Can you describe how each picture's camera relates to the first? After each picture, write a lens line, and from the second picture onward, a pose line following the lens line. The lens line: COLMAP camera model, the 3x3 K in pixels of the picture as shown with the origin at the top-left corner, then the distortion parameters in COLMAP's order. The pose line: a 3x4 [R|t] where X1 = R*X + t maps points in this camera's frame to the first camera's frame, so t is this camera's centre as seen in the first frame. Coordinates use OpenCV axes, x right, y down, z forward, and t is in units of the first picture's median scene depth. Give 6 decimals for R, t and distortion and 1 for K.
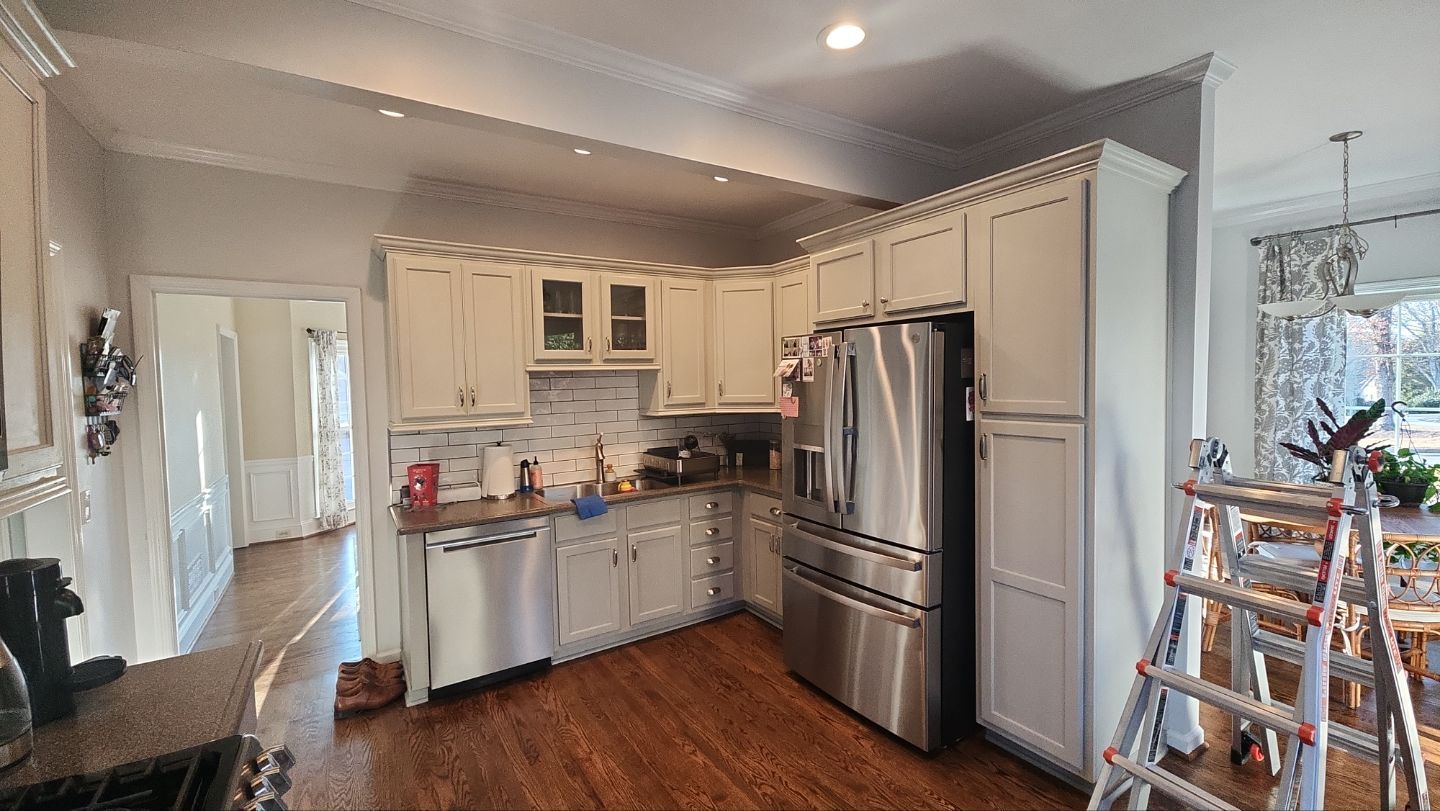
lens RADIAL K [[587.9, 0, 713.2], [0, 587.9, 405.0], [0, 0, 1]] dist [0.000740, -0.000247]
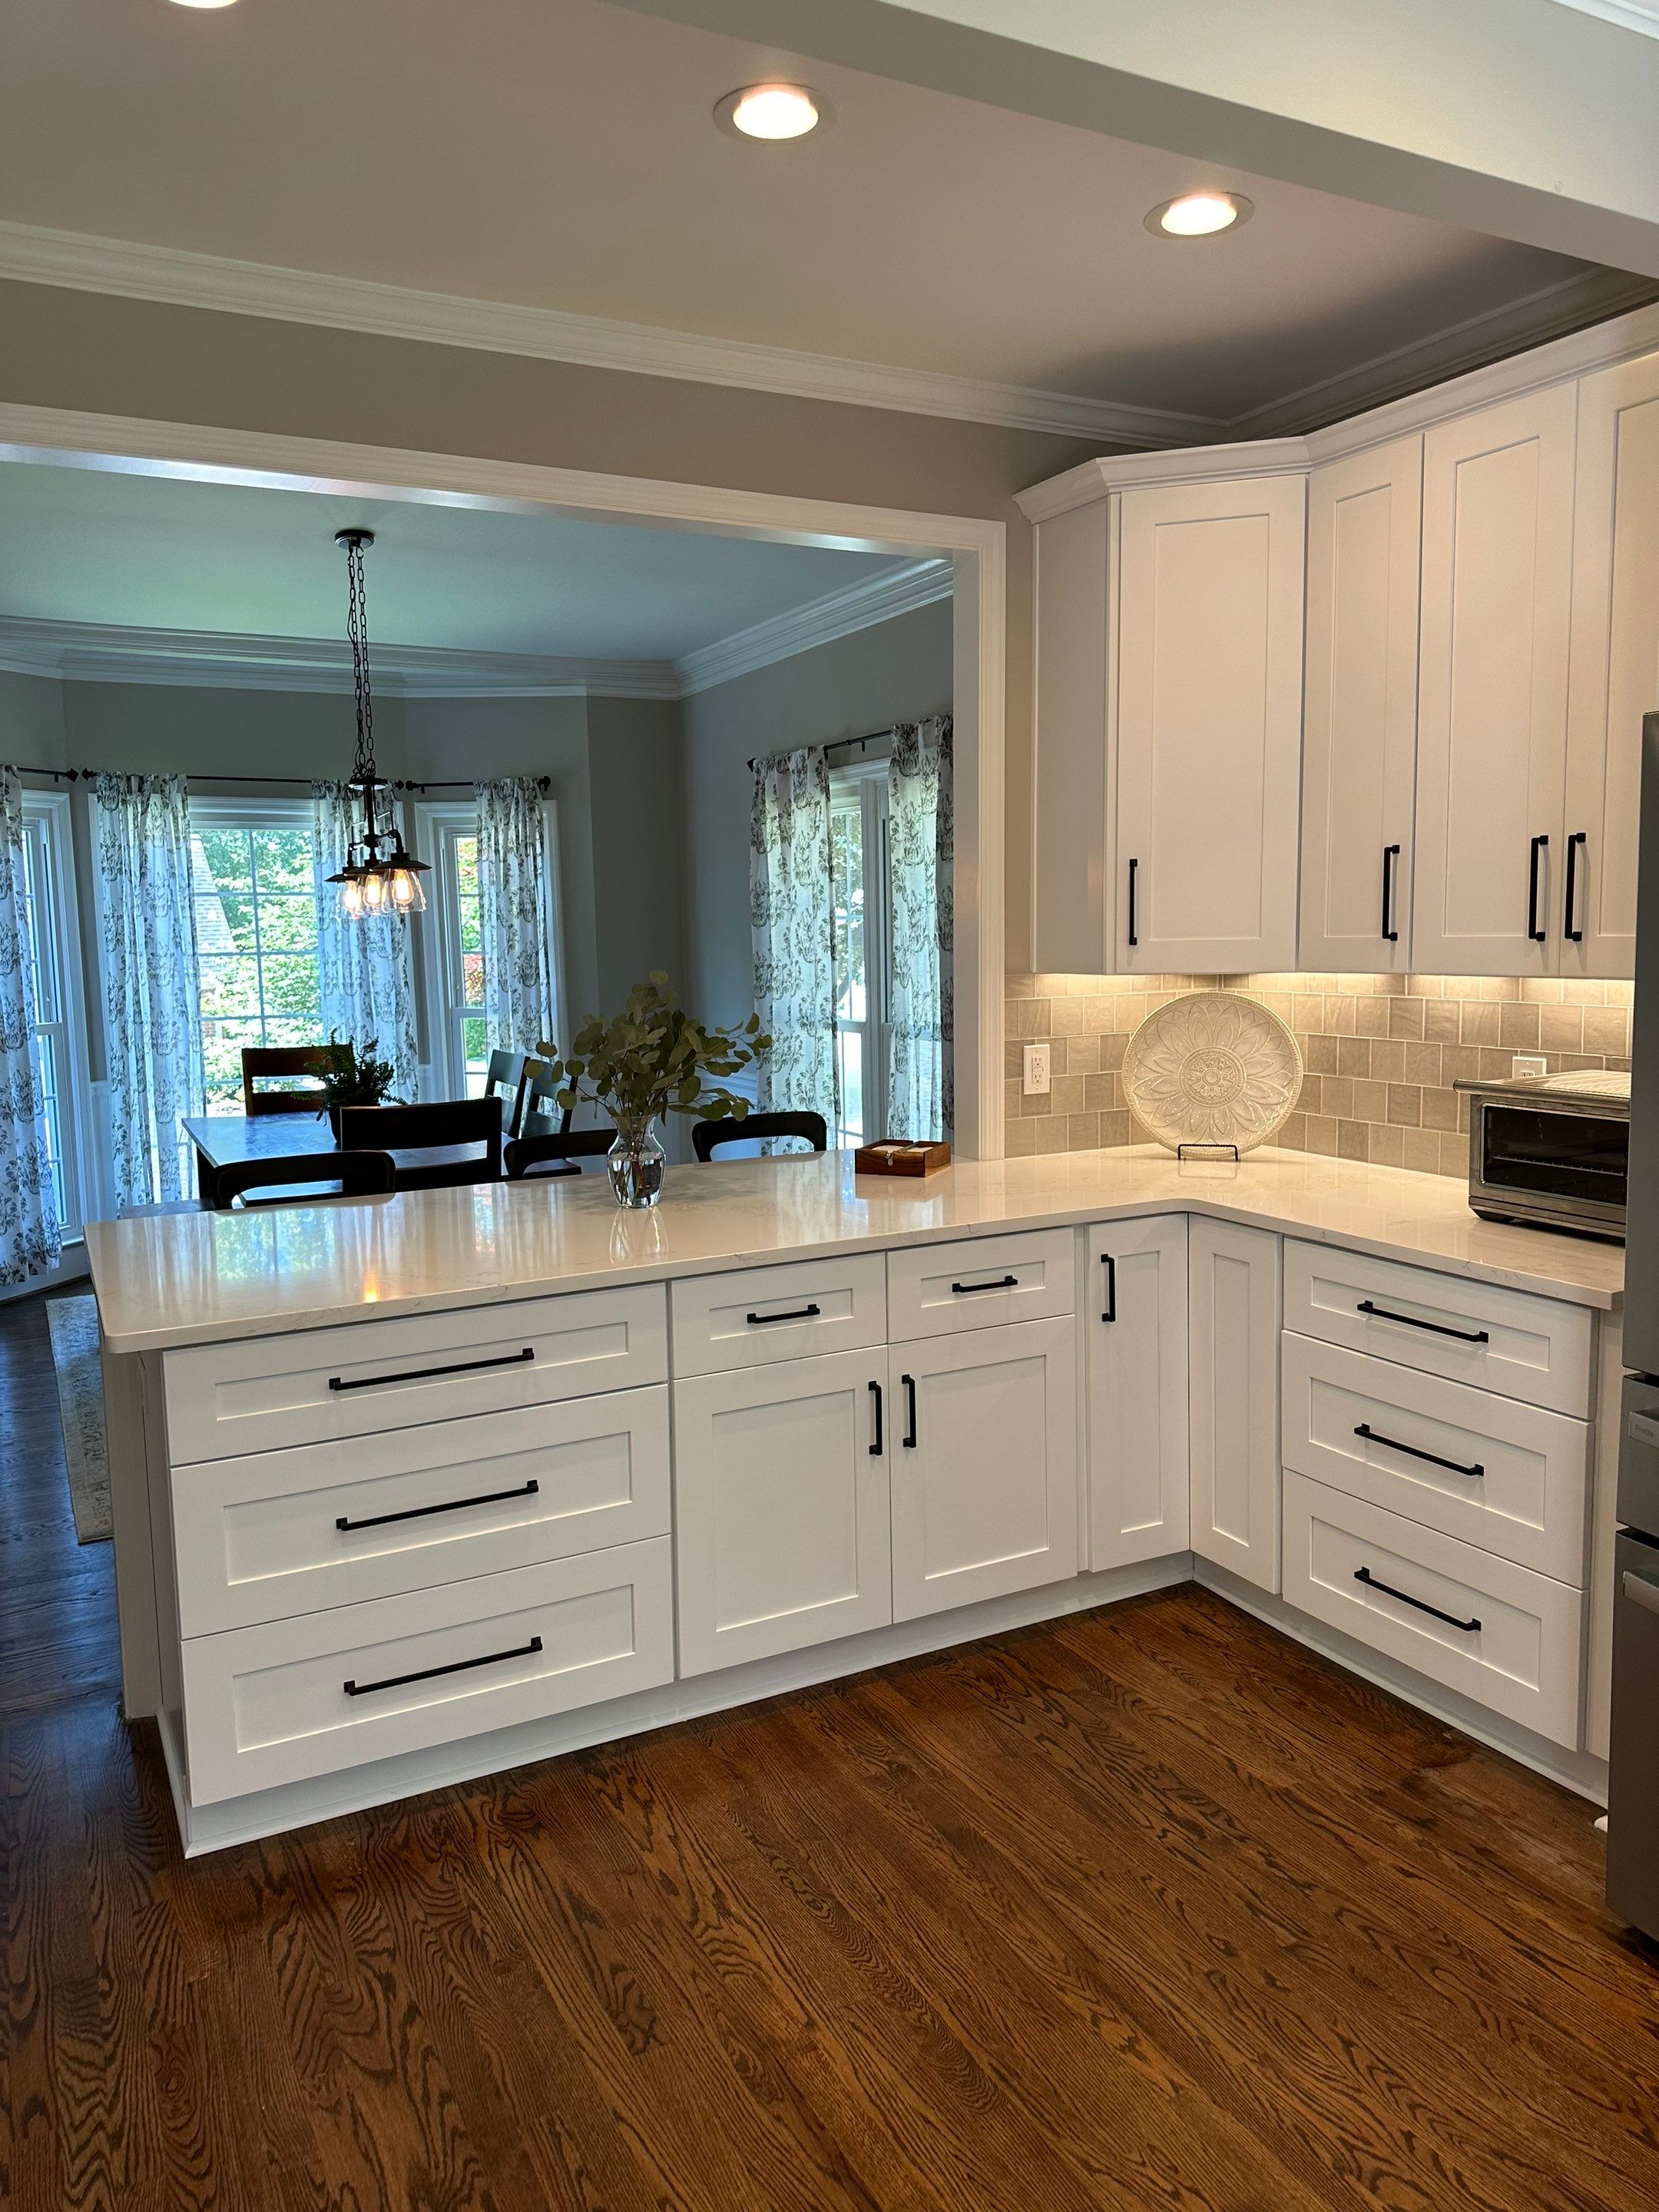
lens RADIAL K [[1520.6, 0, 849.7], [0, 1520.6, 1112.1], [0, 0, 1]] dist [-0.013548, -0.002458]
pose [[0.998321, 0.013616, -0.056297, -0.138126], [-0.008662, 0.996142, 0.087330, 0.002527], [0.057269, -0.086696, 0.994587, 0.186013]]
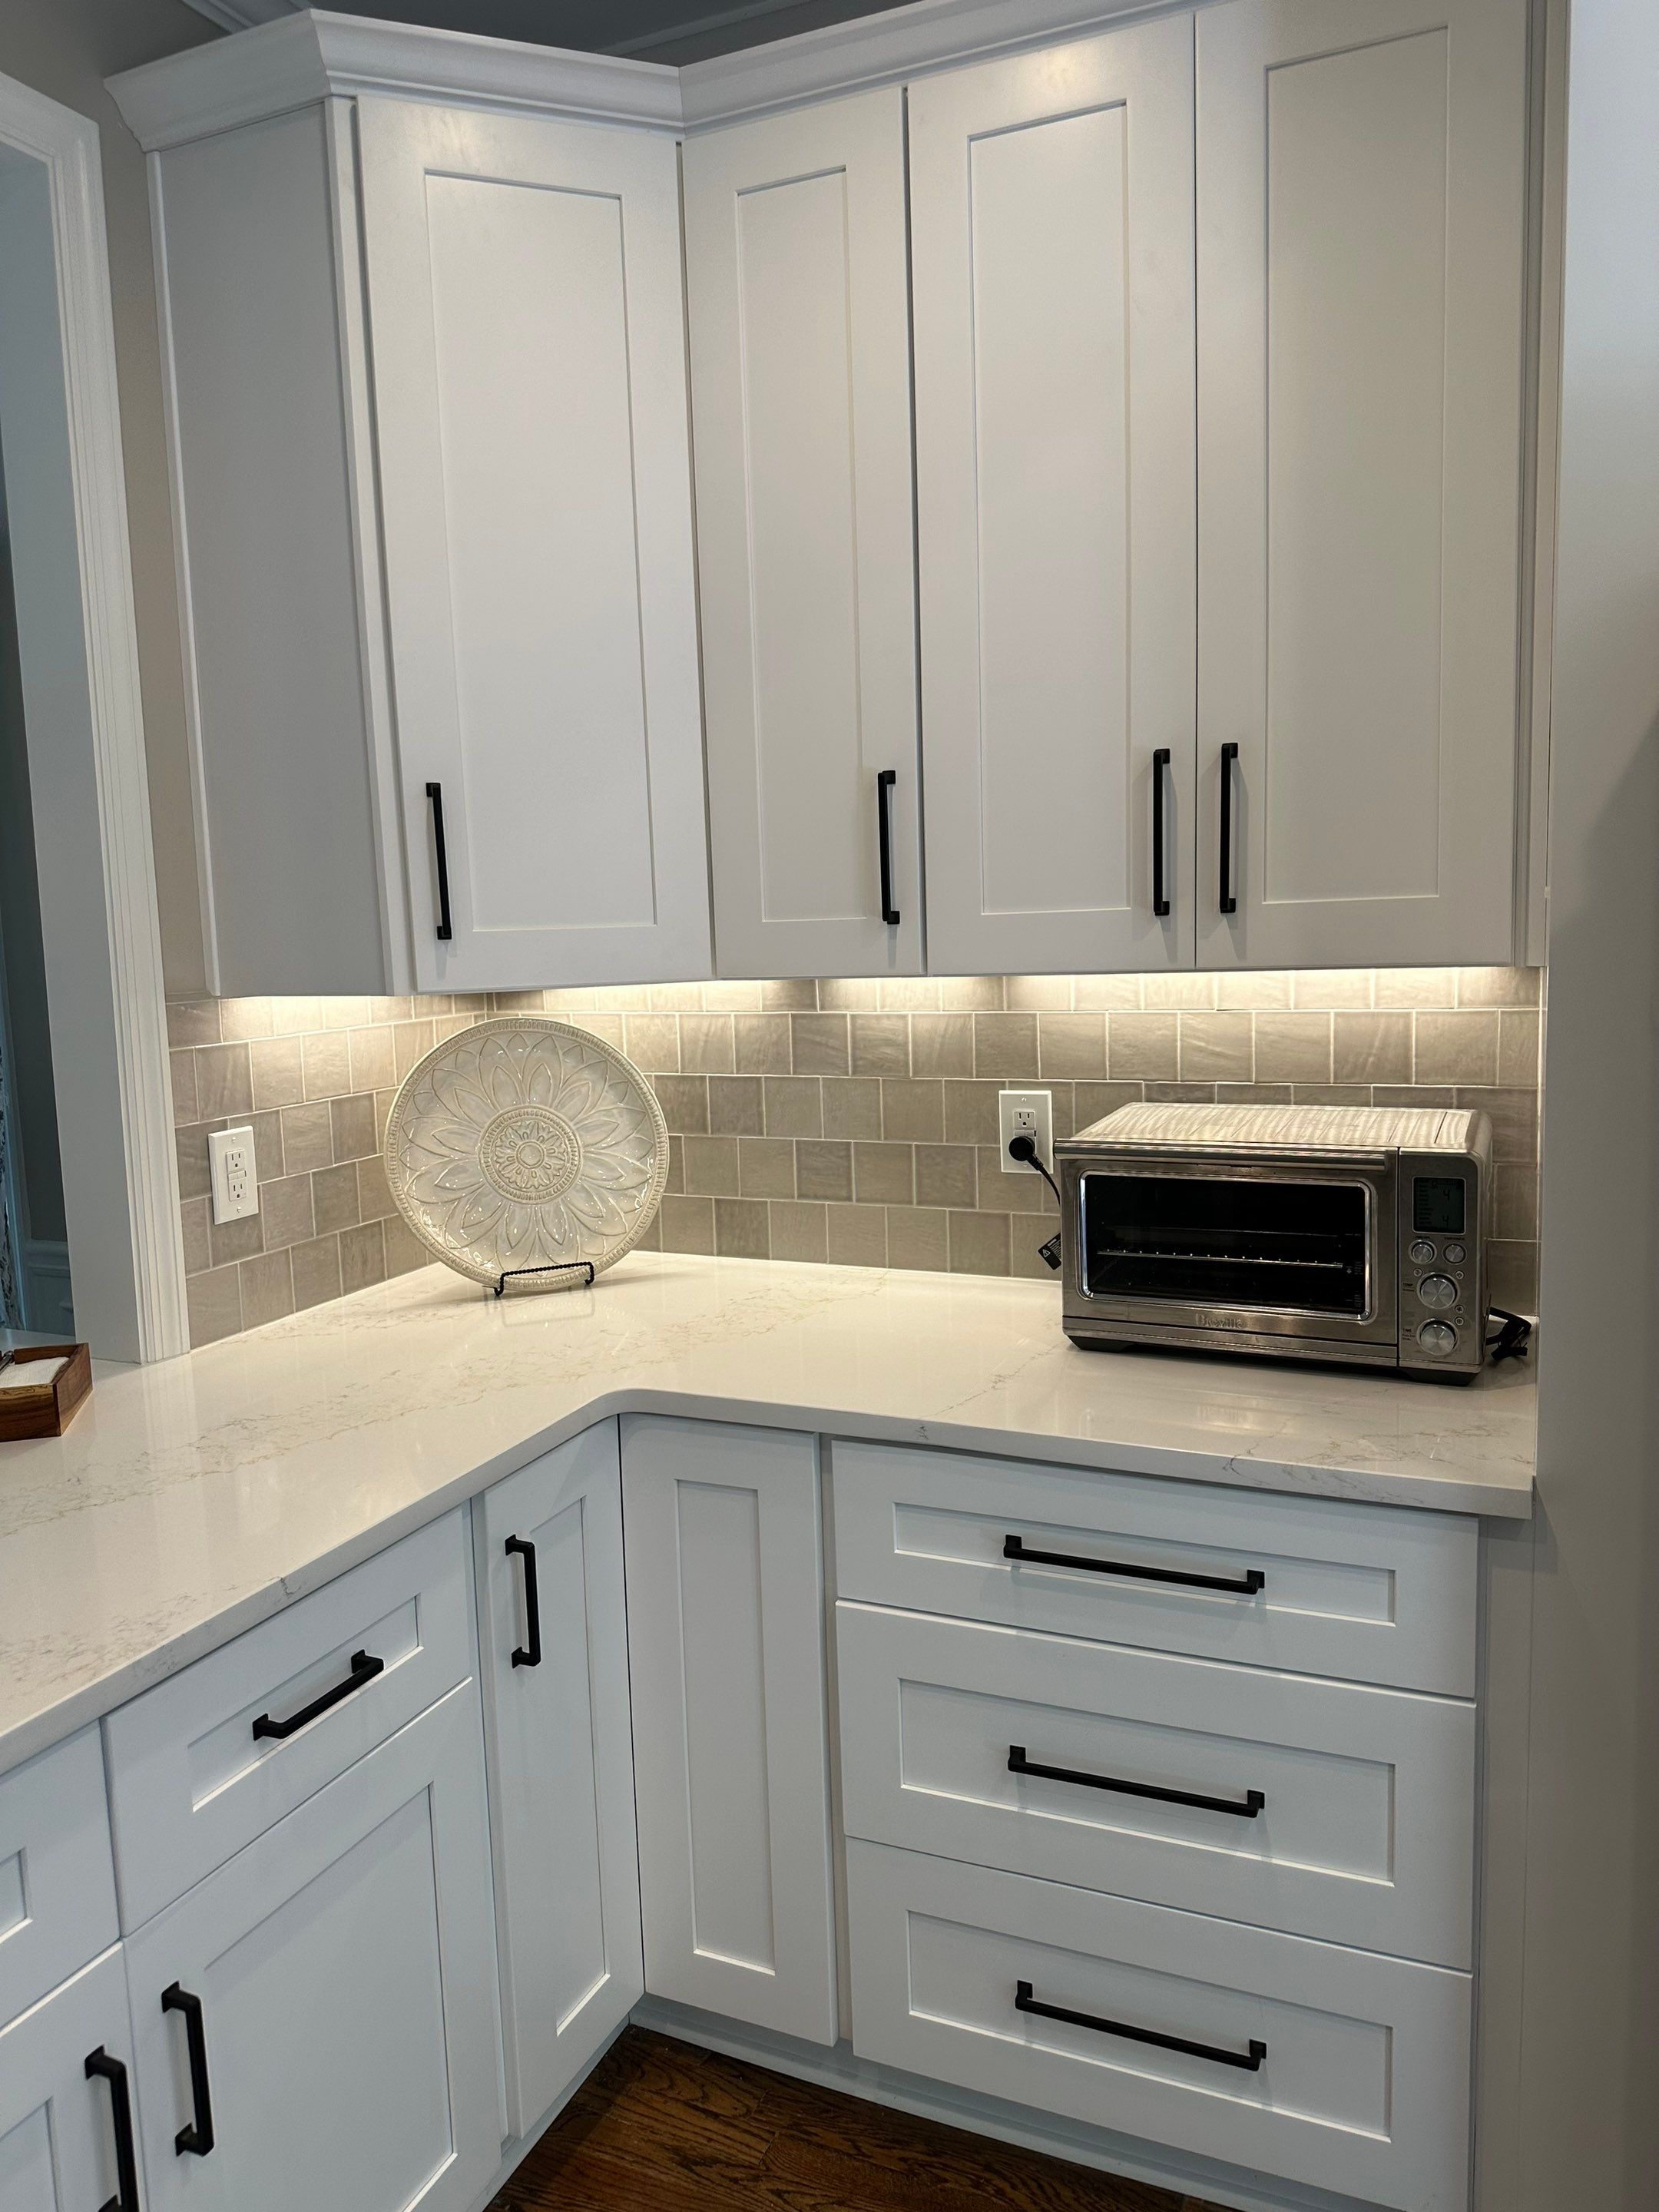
lens RADIAL K [[1501.8, 0, 828.9], [0, 1501.8, 1097.2], [0, 0, 1]] dist [0.059339, -0.072961]
pose [[0.821632, -0.067907, 0.565959, -0.230458], [0.031736, 0.996788, 0.073528, -0.001221], [-0.569135, -0.042452, 0.821148, 0.804040]]
